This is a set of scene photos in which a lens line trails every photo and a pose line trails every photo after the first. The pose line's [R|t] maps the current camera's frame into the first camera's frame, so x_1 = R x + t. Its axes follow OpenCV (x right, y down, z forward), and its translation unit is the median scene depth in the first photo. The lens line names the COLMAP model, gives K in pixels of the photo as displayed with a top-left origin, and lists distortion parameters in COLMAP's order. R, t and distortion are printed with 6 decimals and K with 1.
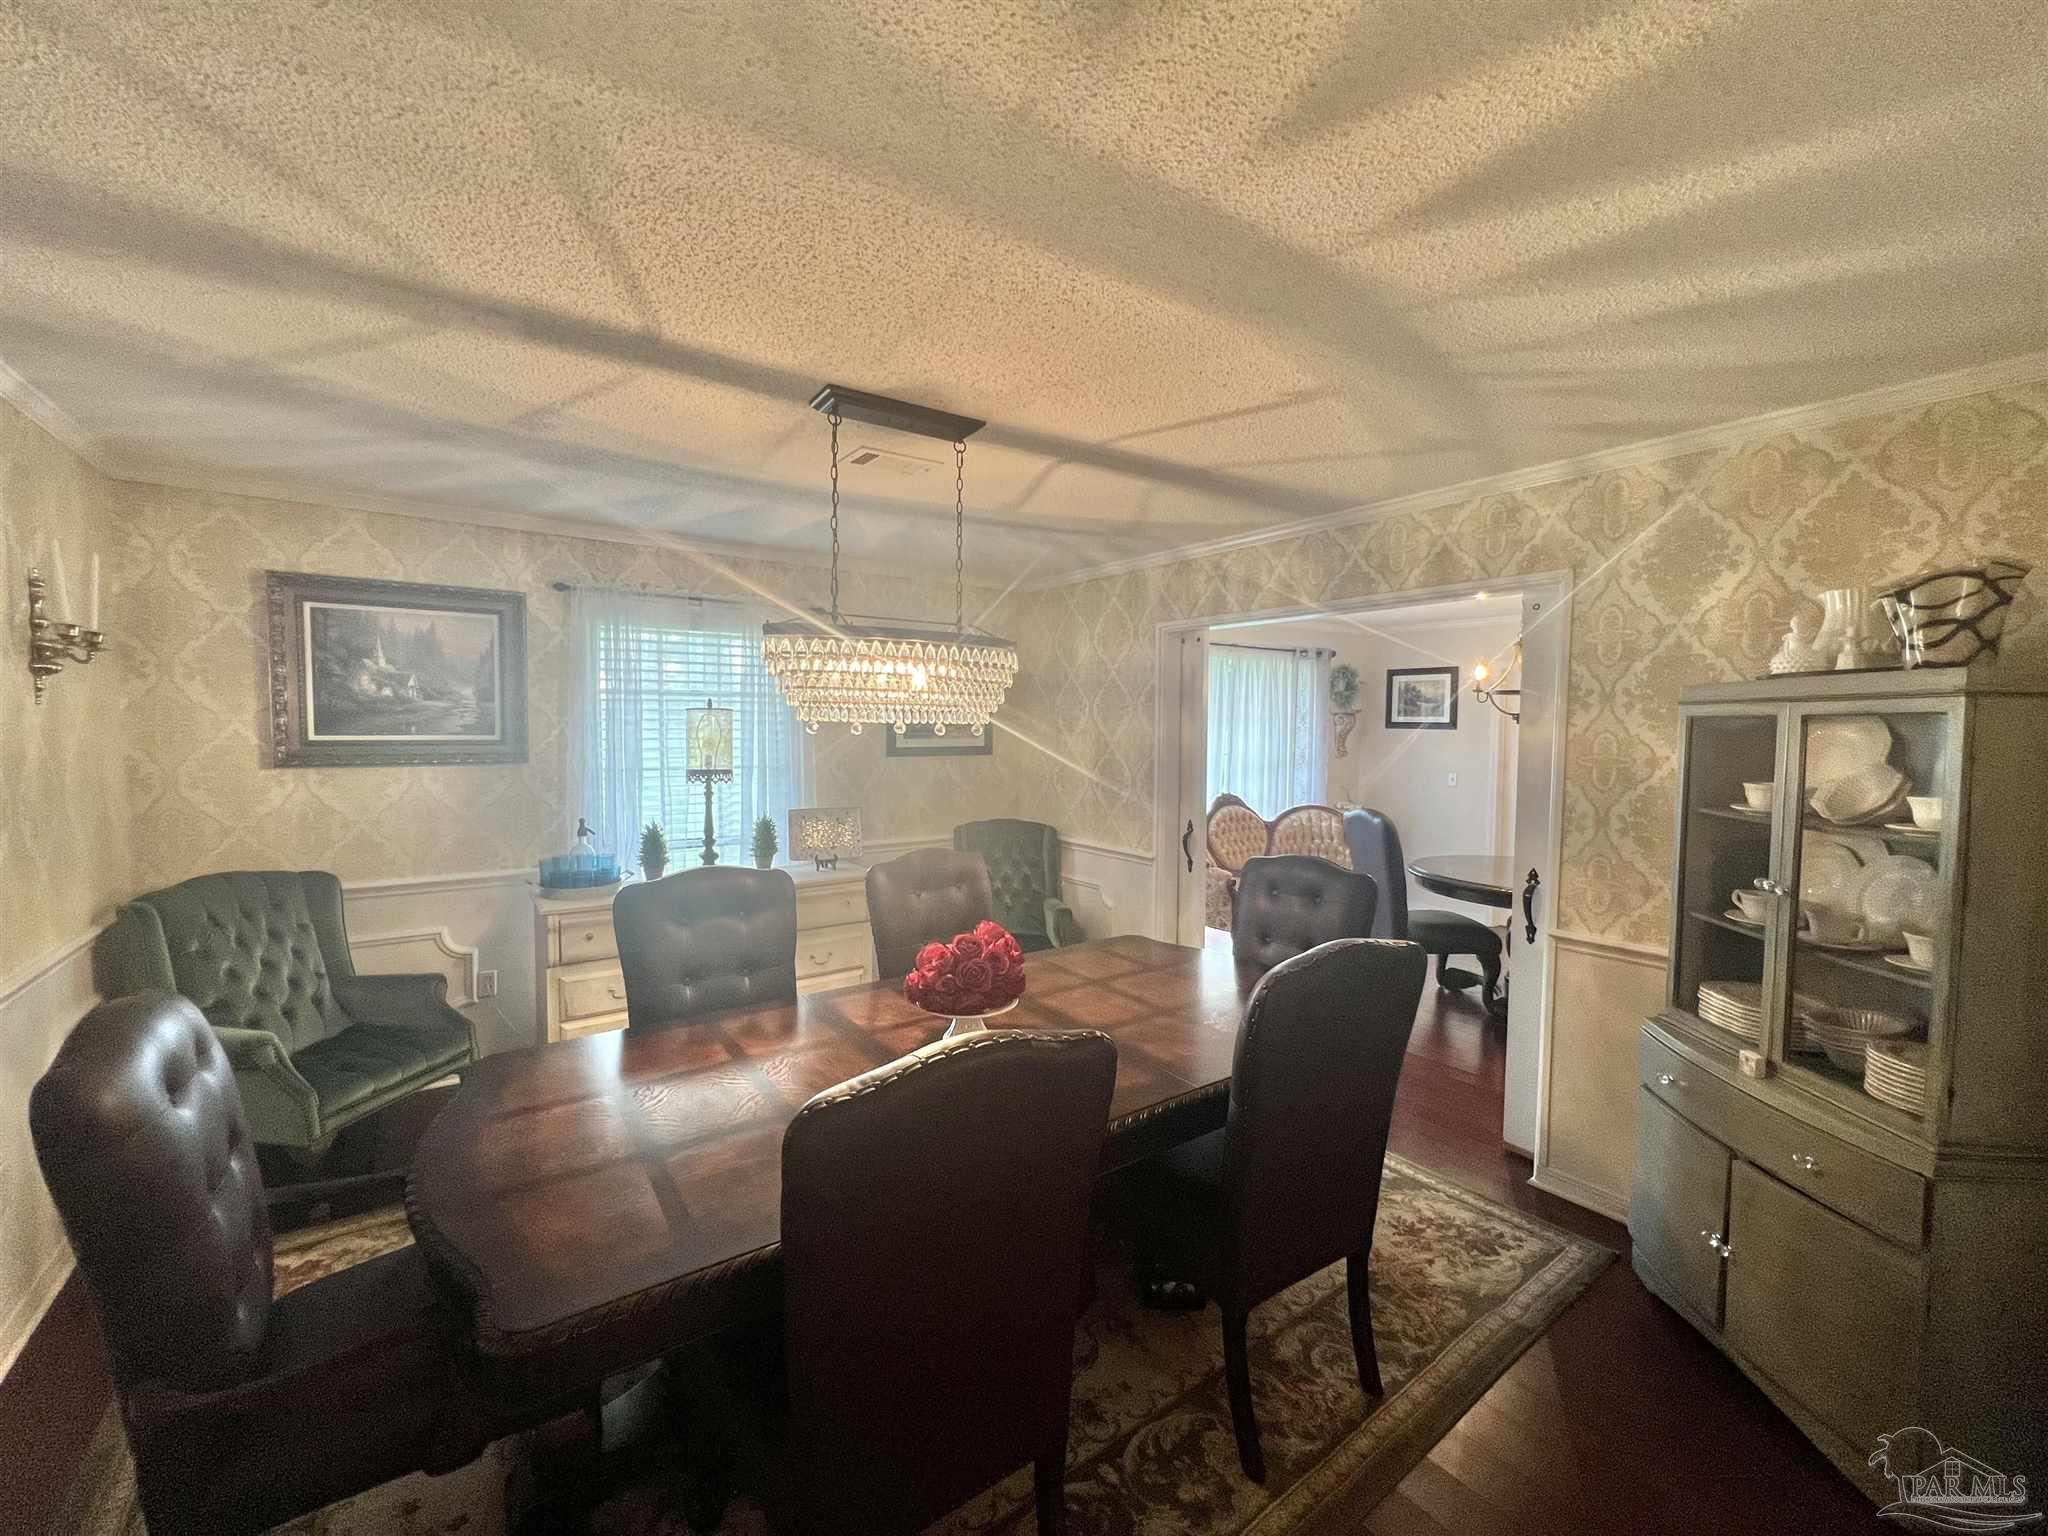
lens RADIAL K [[829.3, 0, 1020.7], [0, 829.3, 769.6], [0, 0, 1]] dist [0.001406, 0.000064]
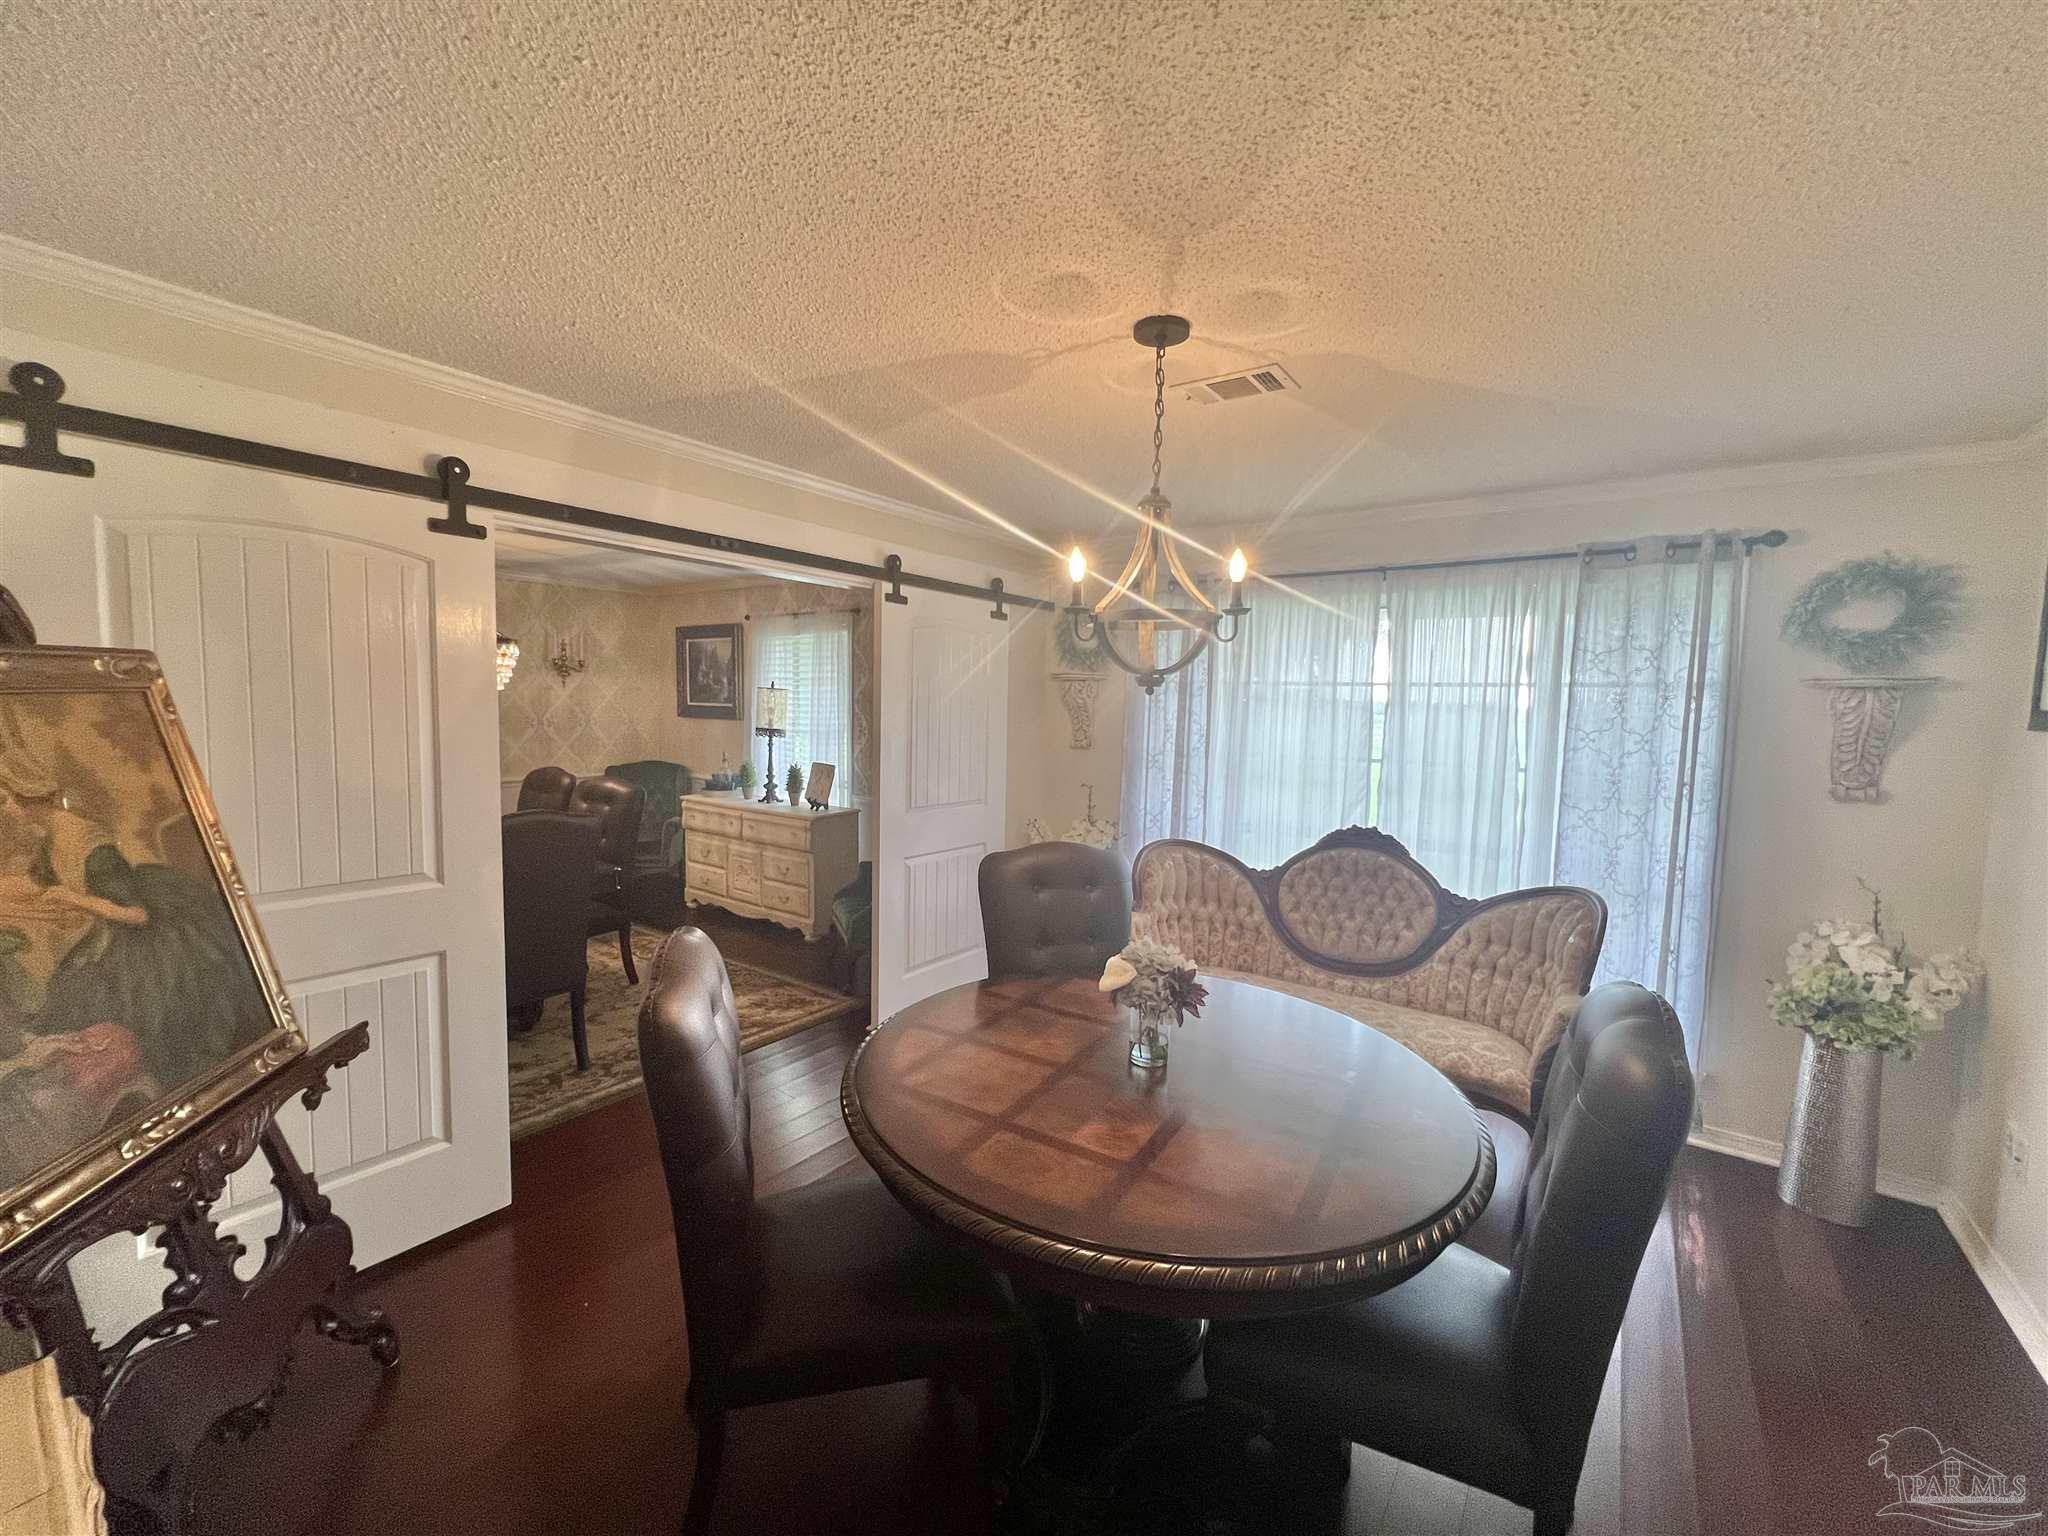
lens RADIAL K [[829.3, 0, 1024.0], [0, 829.3, 765.2], [0, 0, 1]] dist [0.001406, 0.000064]
pose [[0.300049, 0.070966, -0.951280, 1.309303], [-0.074691, 0.995915, 0.050737, -0.048471], [0.950995, 0.055829, 0.304124, 1.077594]]
